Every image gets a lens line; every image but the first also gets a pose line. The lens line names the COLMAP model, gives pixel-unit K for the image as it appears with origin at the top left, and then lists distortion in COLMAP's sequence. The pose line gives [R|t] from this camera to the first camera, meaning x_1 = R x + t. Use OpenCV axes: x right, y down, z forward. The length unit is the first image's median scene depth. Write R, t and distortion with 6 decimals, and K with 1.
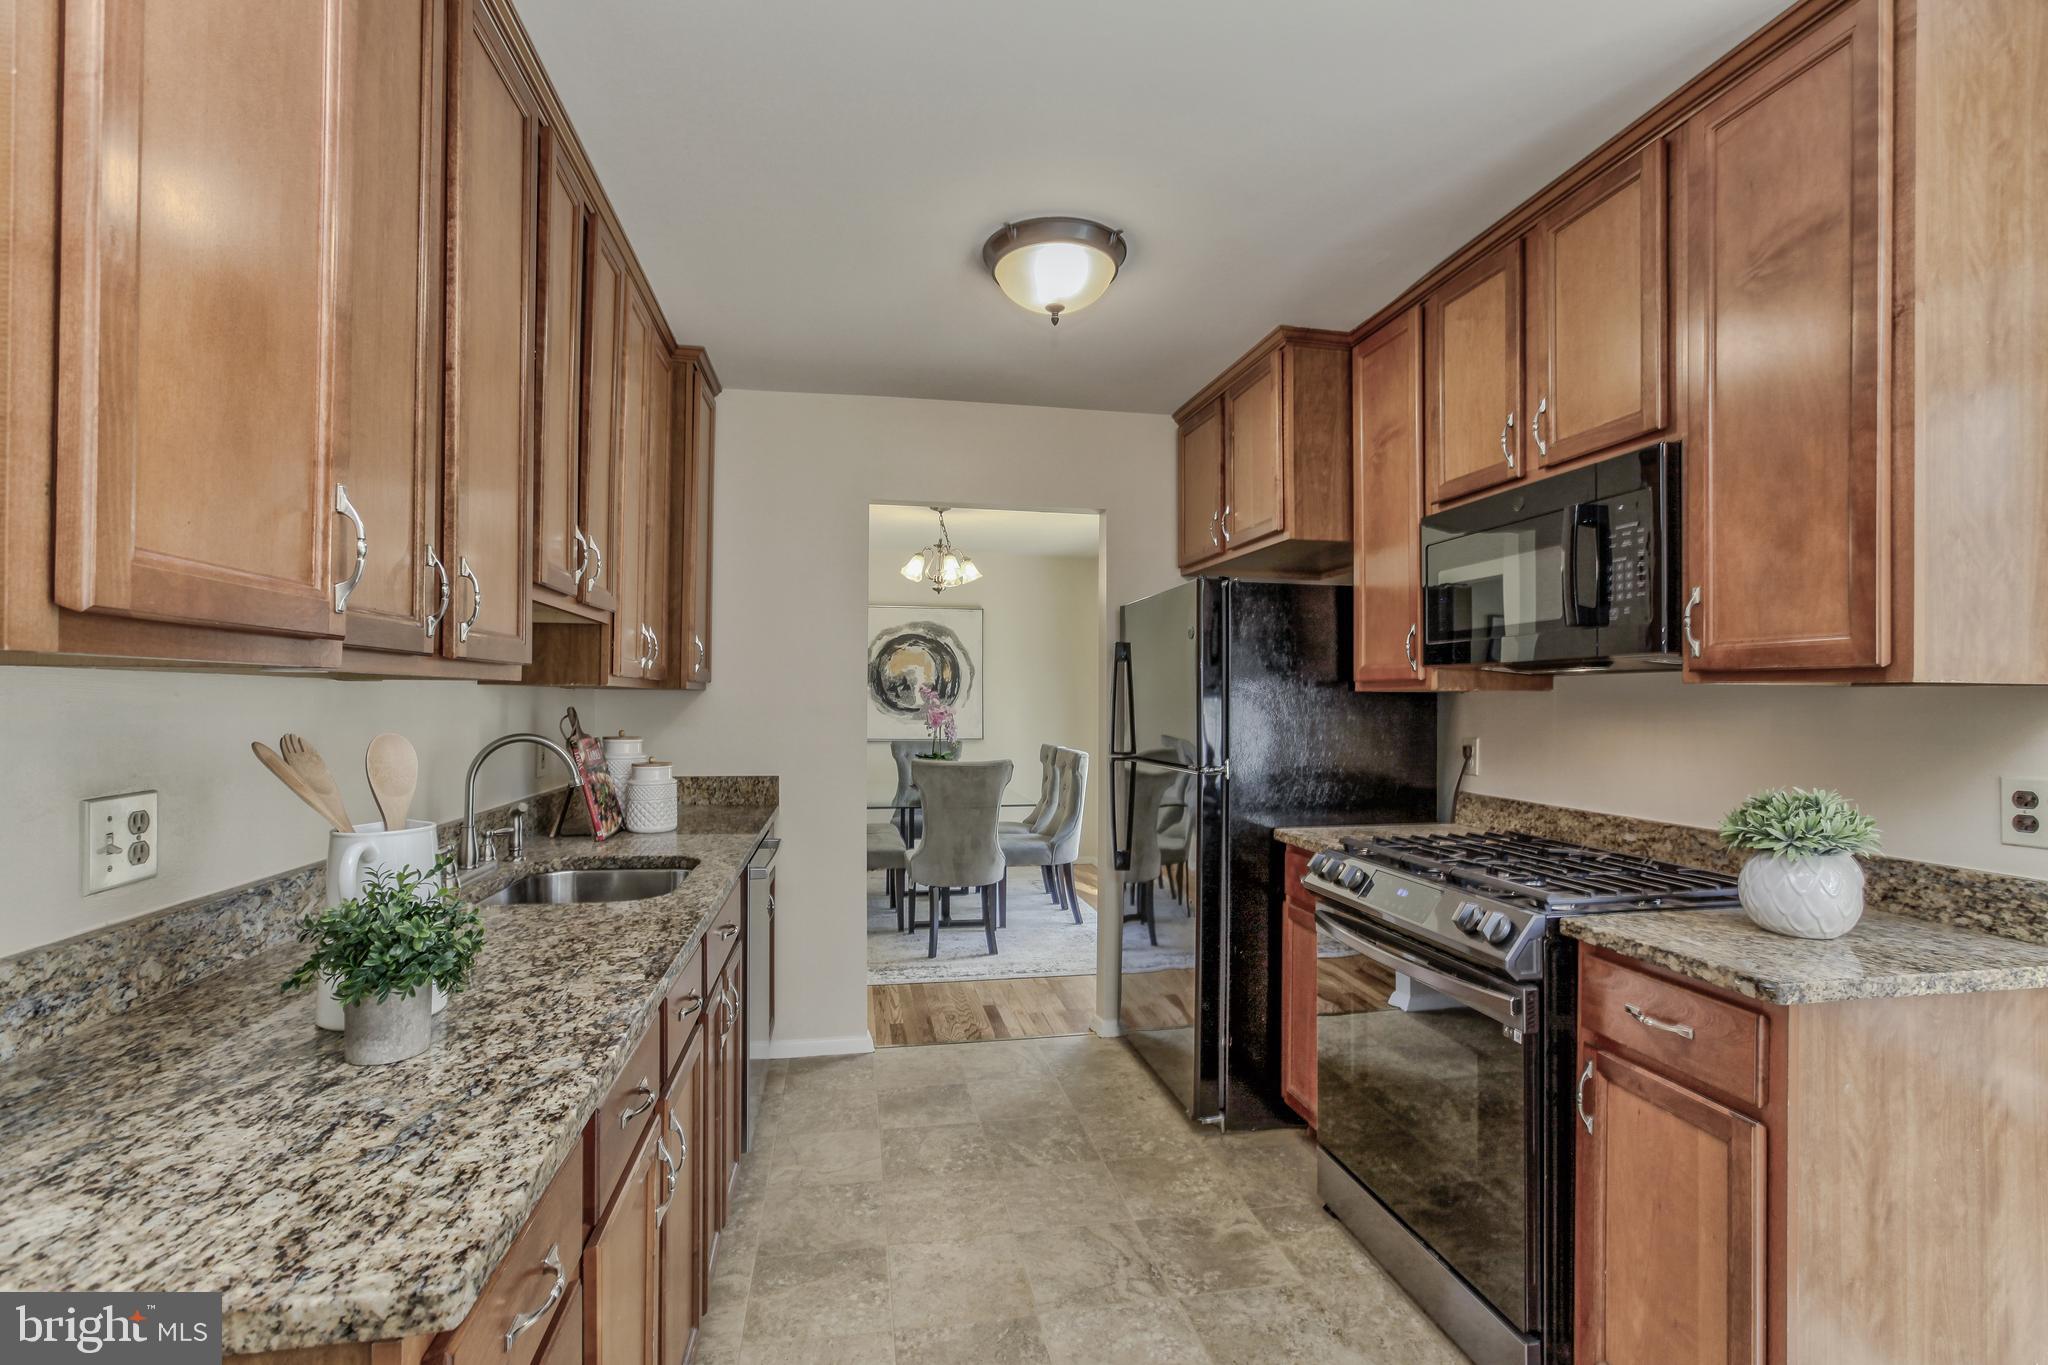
lens RADIAL K [[939.2, 0, 1031.4], [0, 939.2, 683.7], [0, 0, 1]] dist [-0.028899, 0.015144]
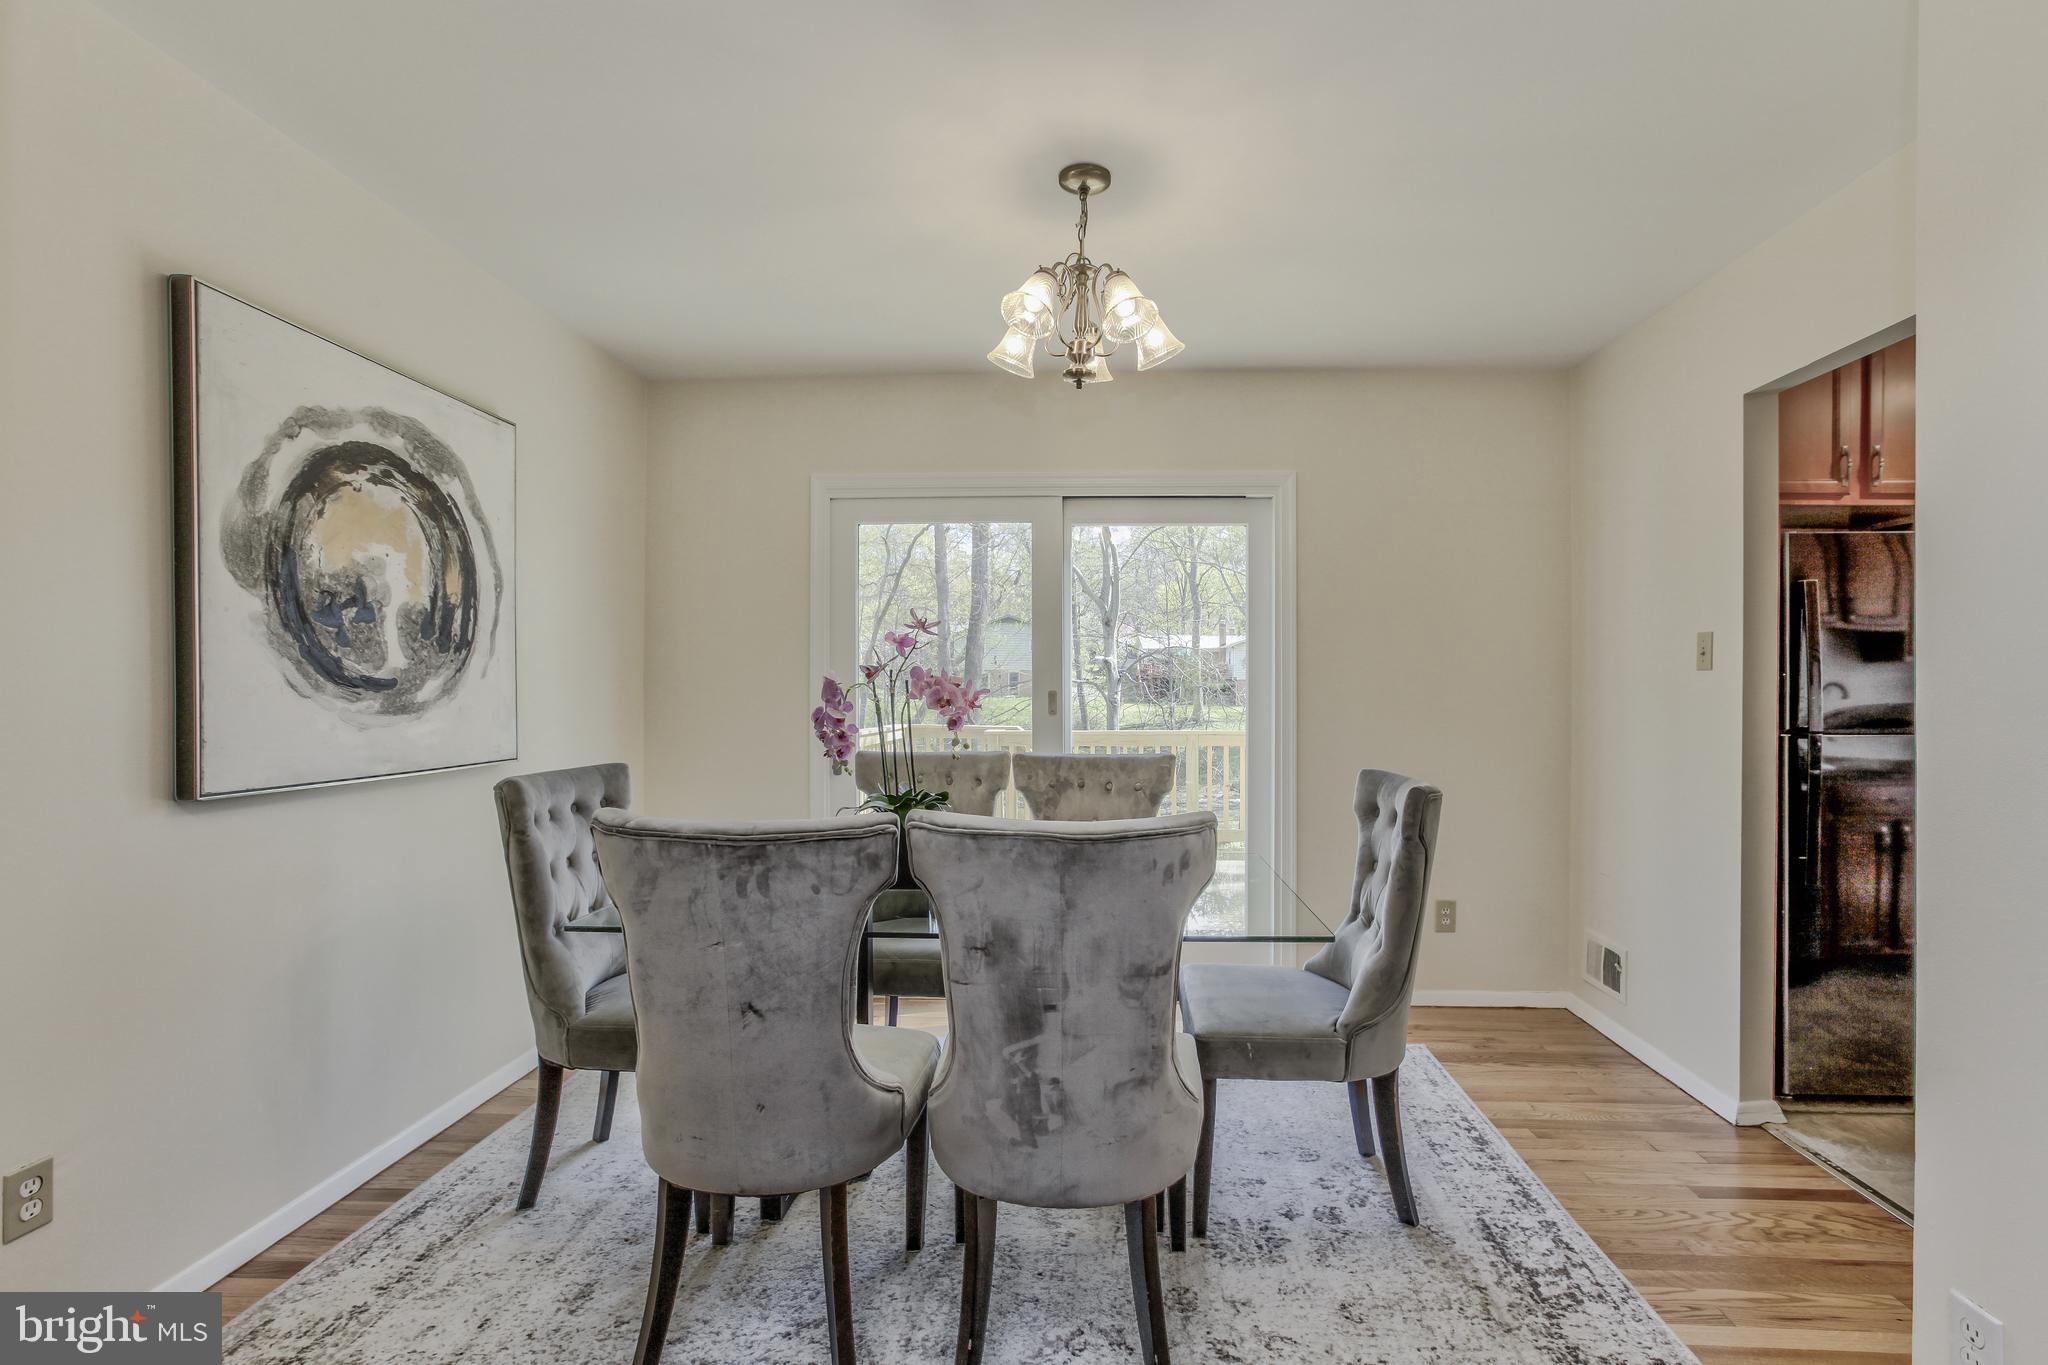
lens RADIAL K [[939.2, 0, 1032.3], [0, 939.2, 697.7], [0, 0, 1]] dist [-0.028899, 0.015144]
pose [[0.247633, -0.013805, 0.968756, -0.378469], [-0.009890, 0.999810, 0.016775, 0.025070], [-0.968803, -0.013735, 0.247450, 0.704419]]
